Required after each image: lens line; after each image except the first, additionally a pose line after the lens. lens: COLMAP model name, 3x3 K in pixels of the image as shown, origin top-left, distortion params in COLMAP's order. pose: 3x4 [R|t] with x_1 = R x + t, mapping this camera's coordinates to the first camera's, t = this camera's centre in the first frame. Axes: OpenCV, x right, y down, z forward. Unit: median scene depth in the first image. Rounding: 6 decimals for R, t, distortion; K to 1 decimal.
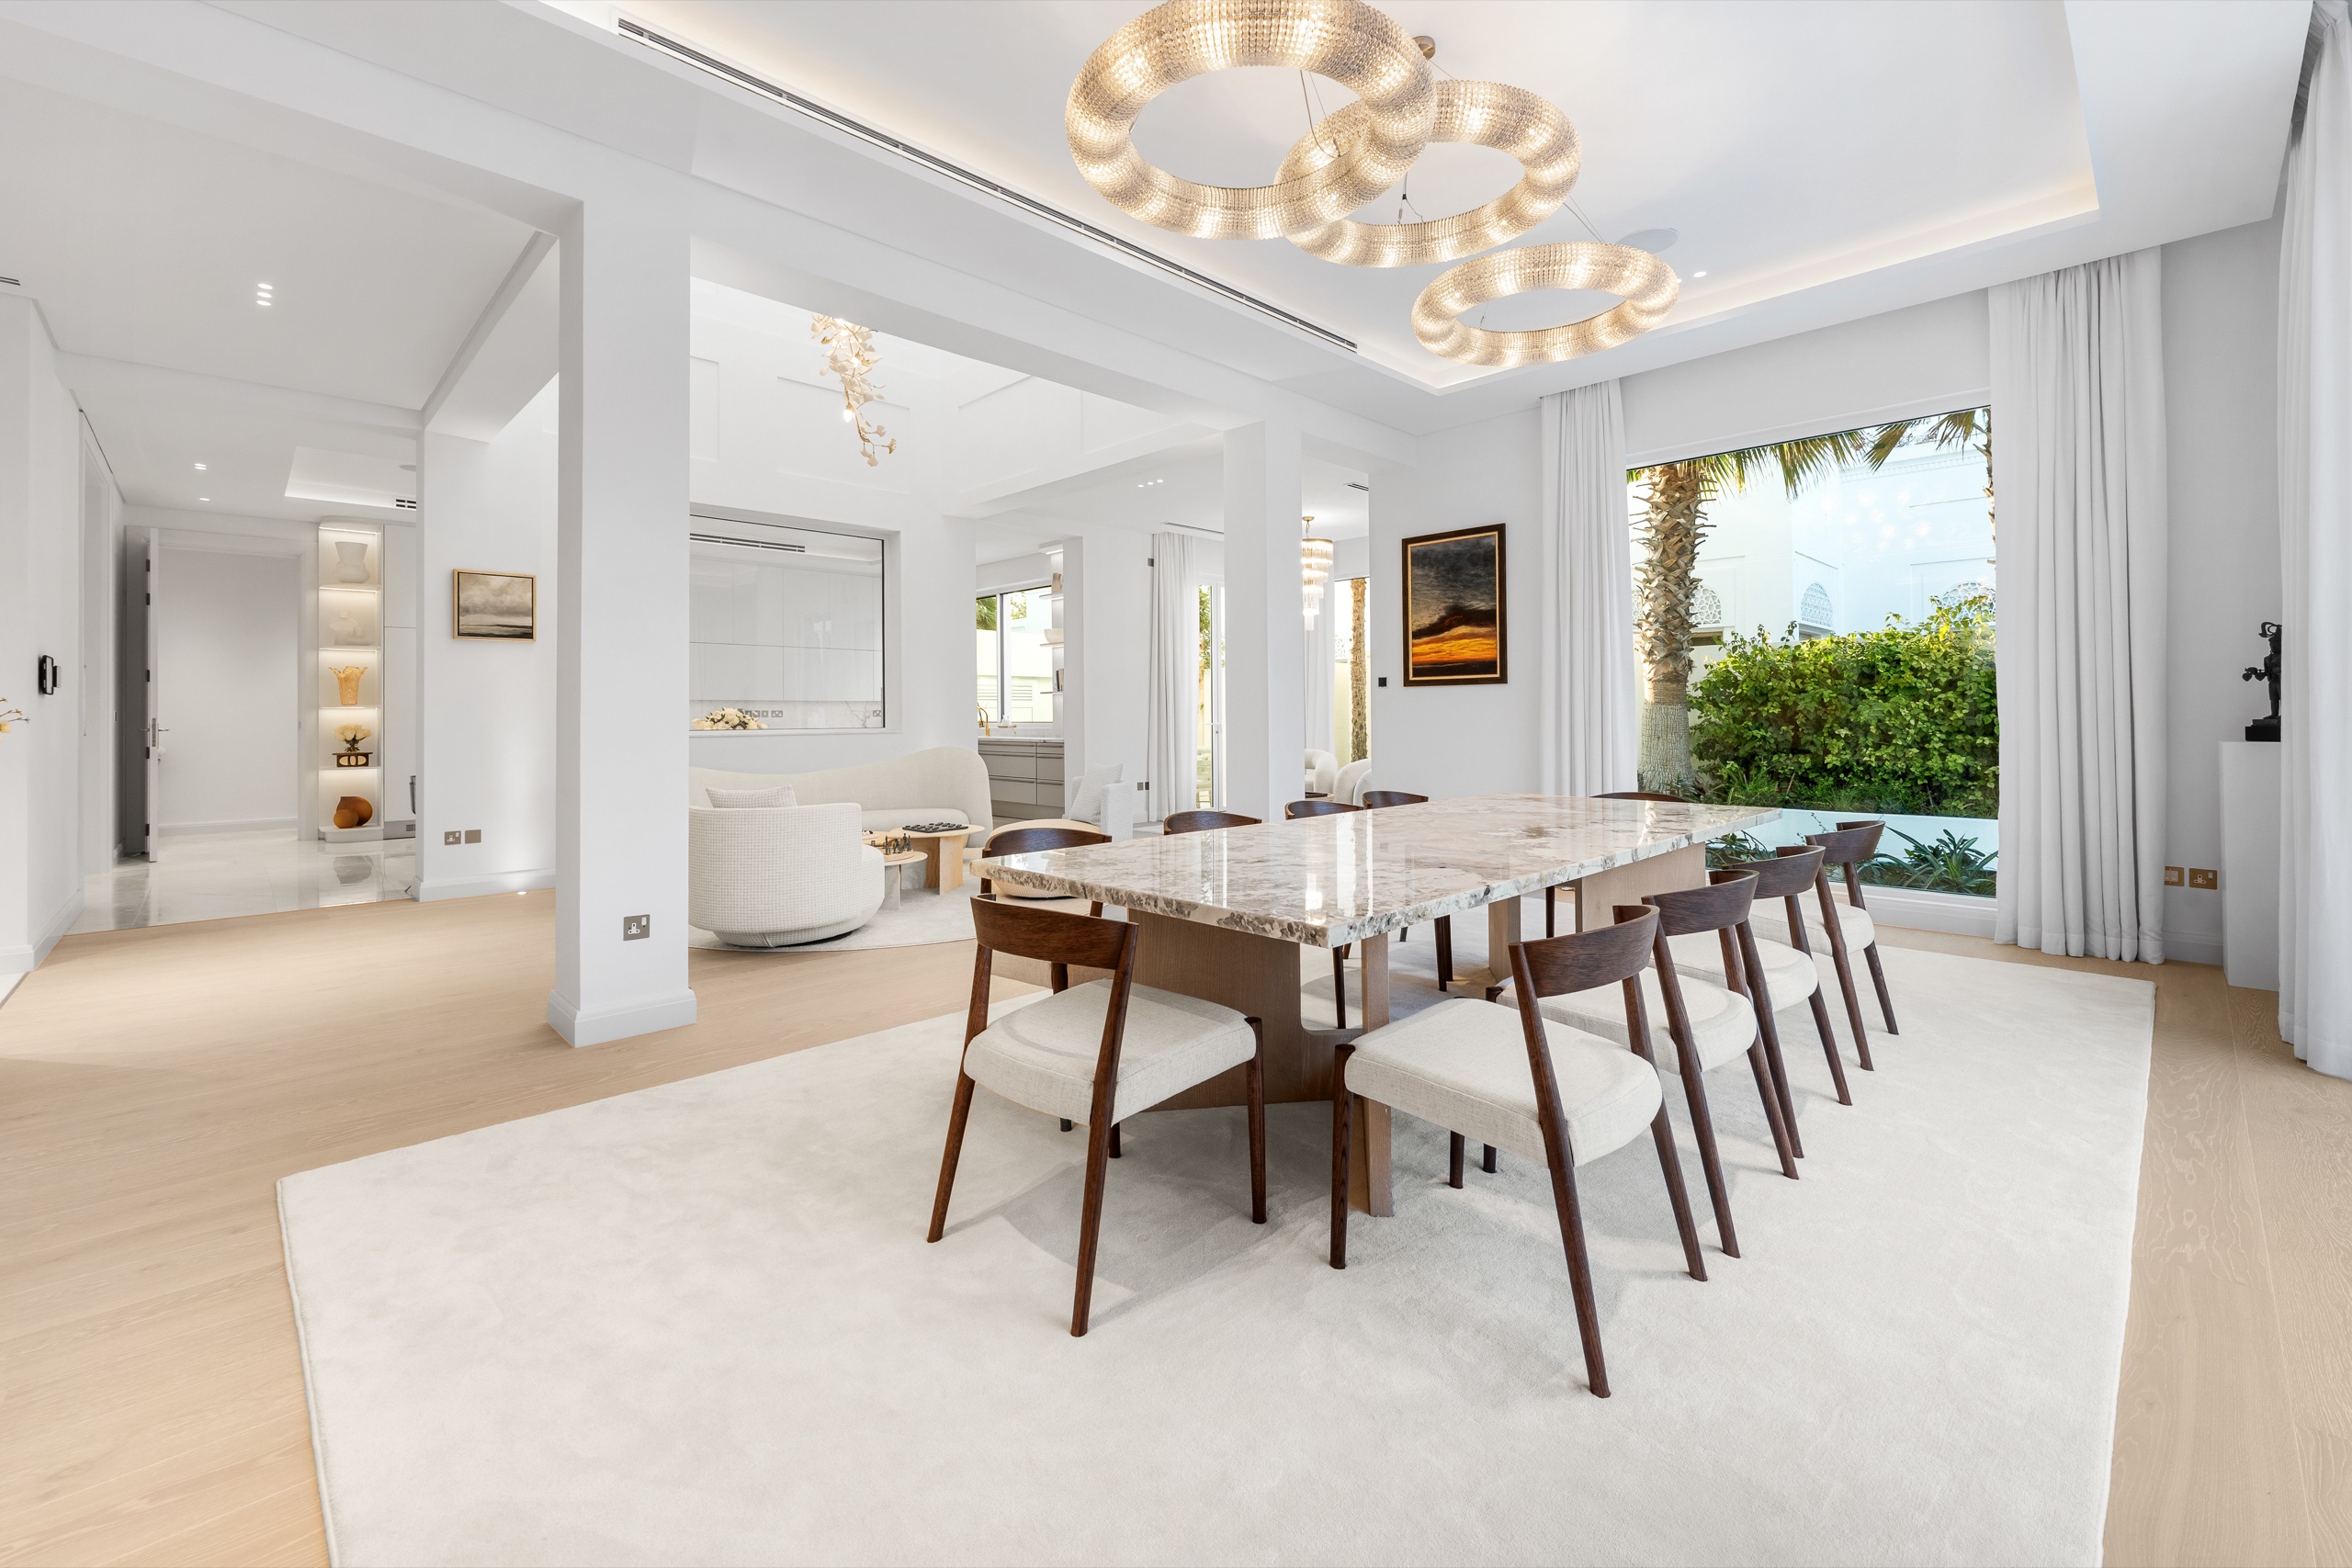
lens RADIAL K [[961.3, 0, 1161.9], [0, 961.3, 707.5], [0, 0, 1]] dist [-0.002339, 0.000273]
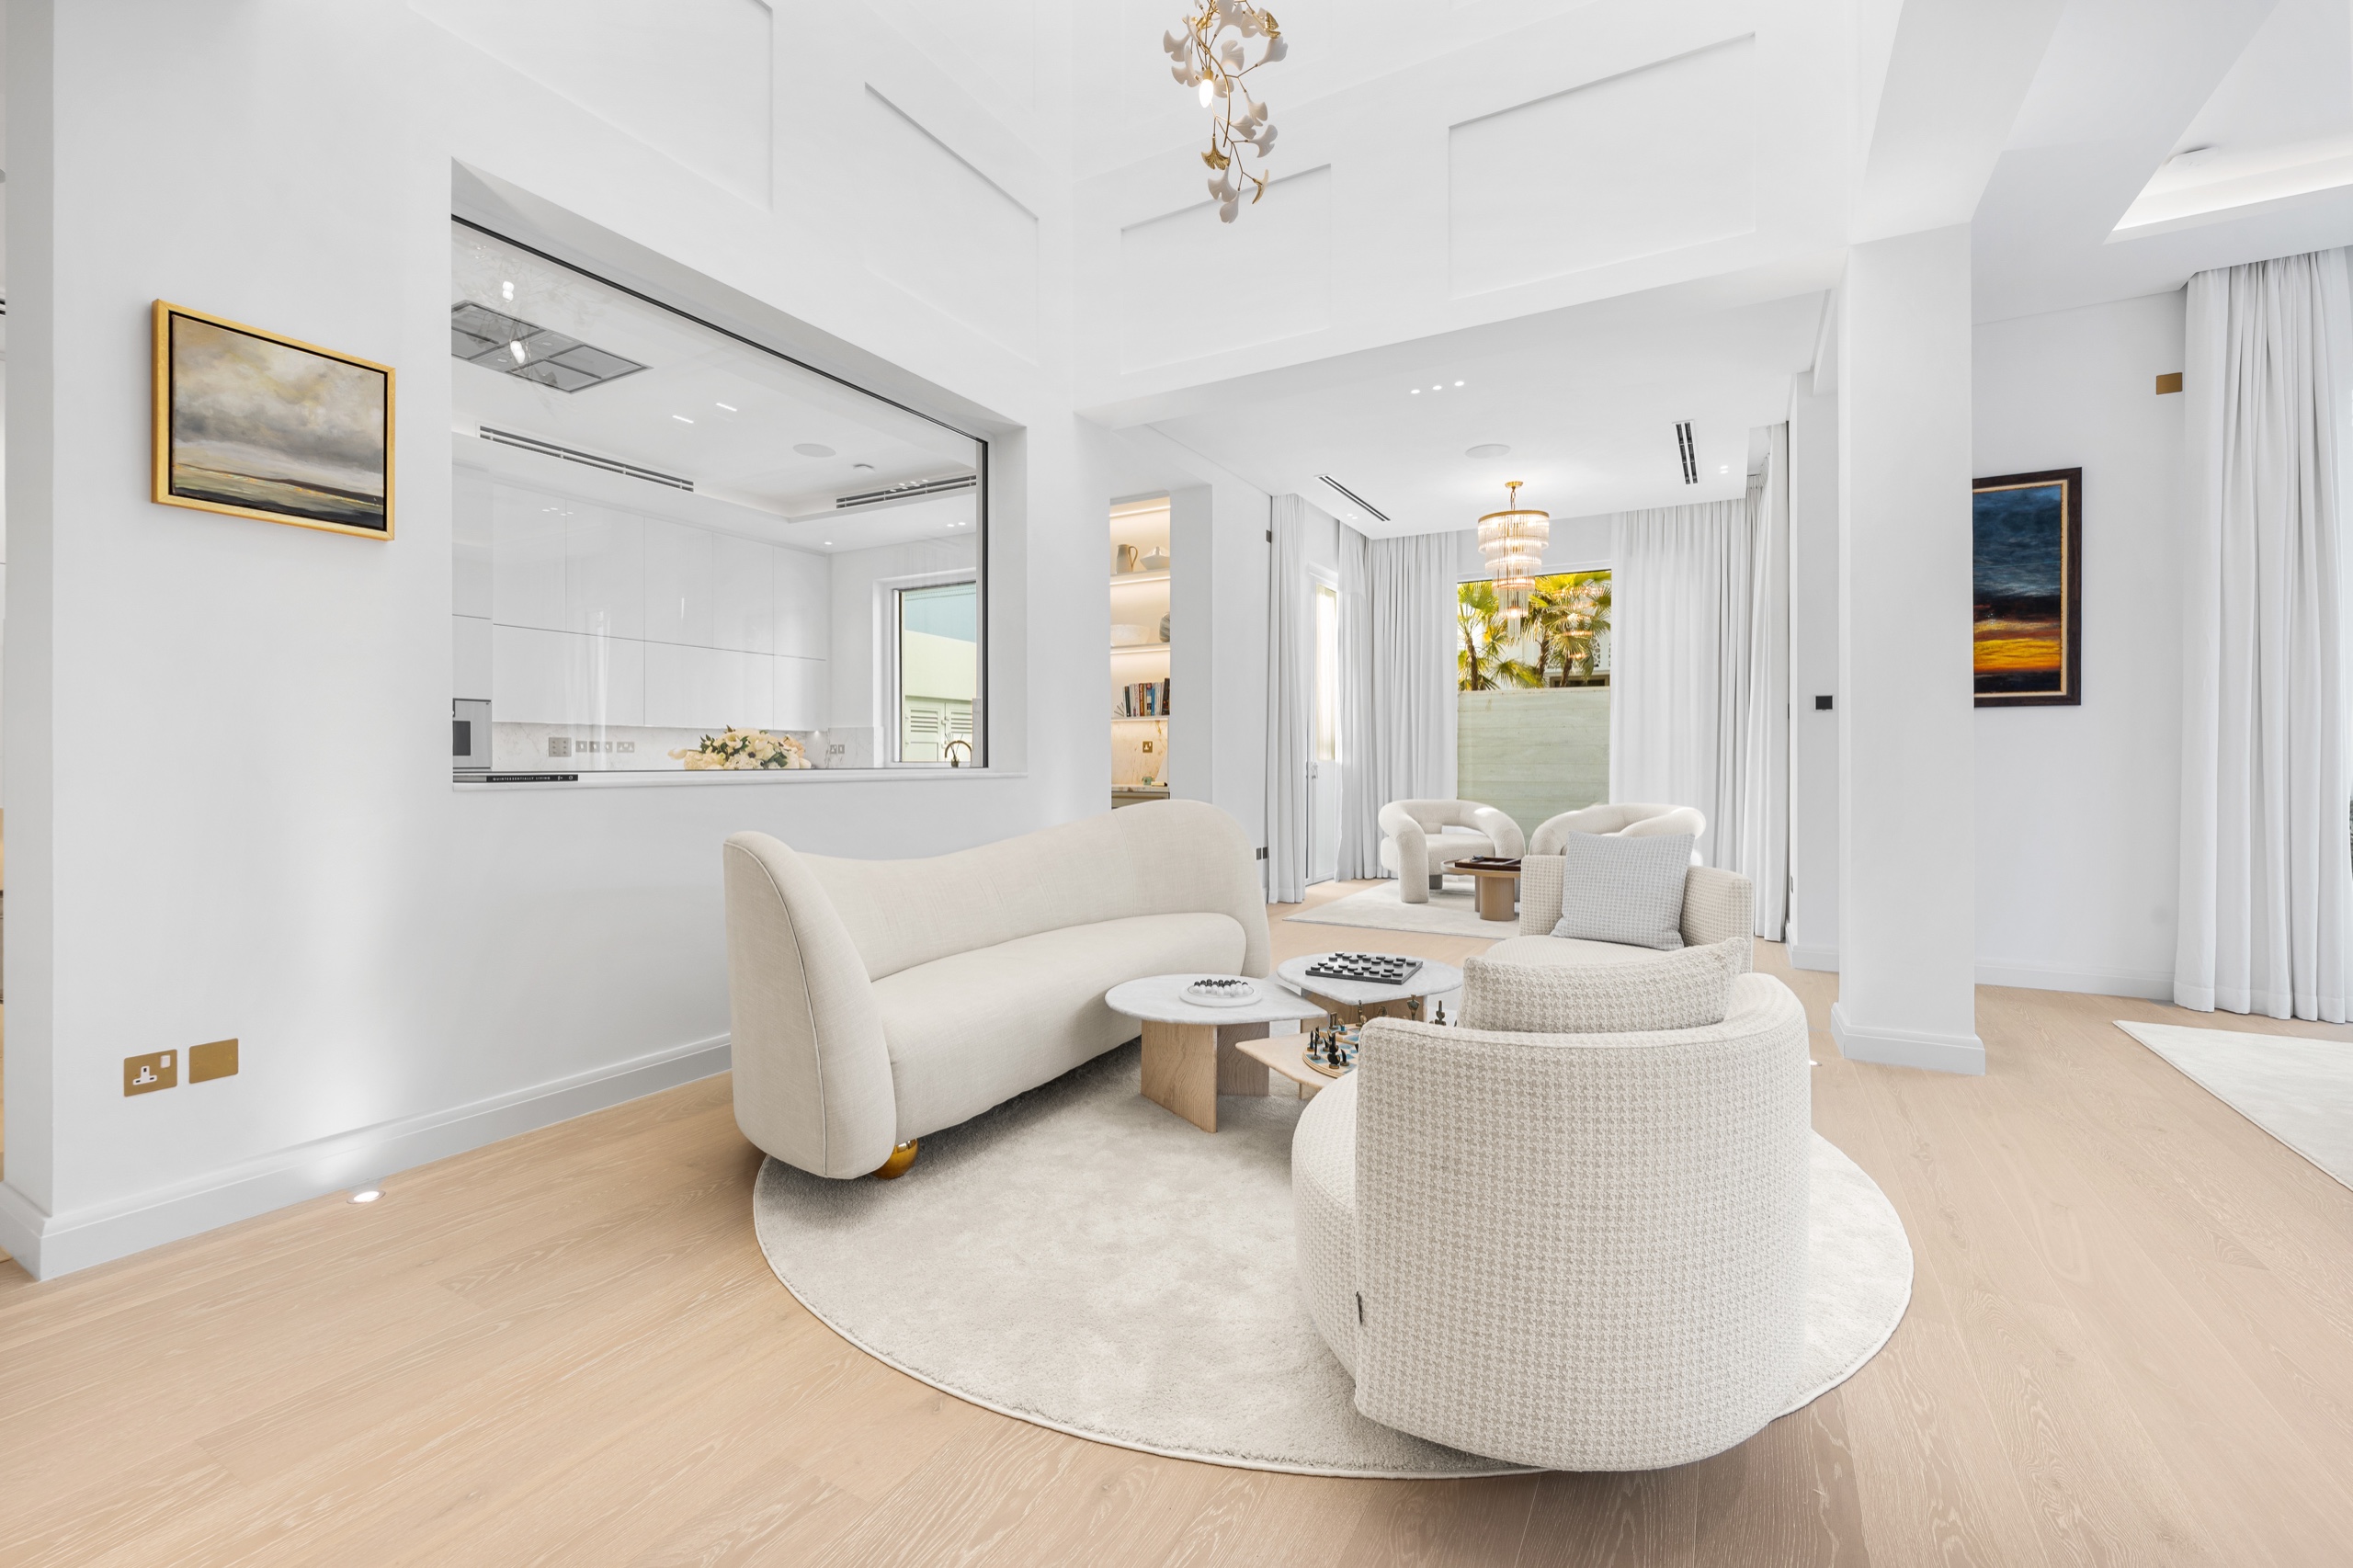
lens RADIAL K [[1028.7, 0, 1186.2], [0, 1028.7, 756.7], [0, 0, 1]] dist [0.019023, -0.000040]
pose [[0.953750, 0.008370, 0.300483, -0.455428], [-0.008330, 0.999964, -0.001414, 0.017454], [-0.300484, -0.001154, 0.953786, 0.482662]]
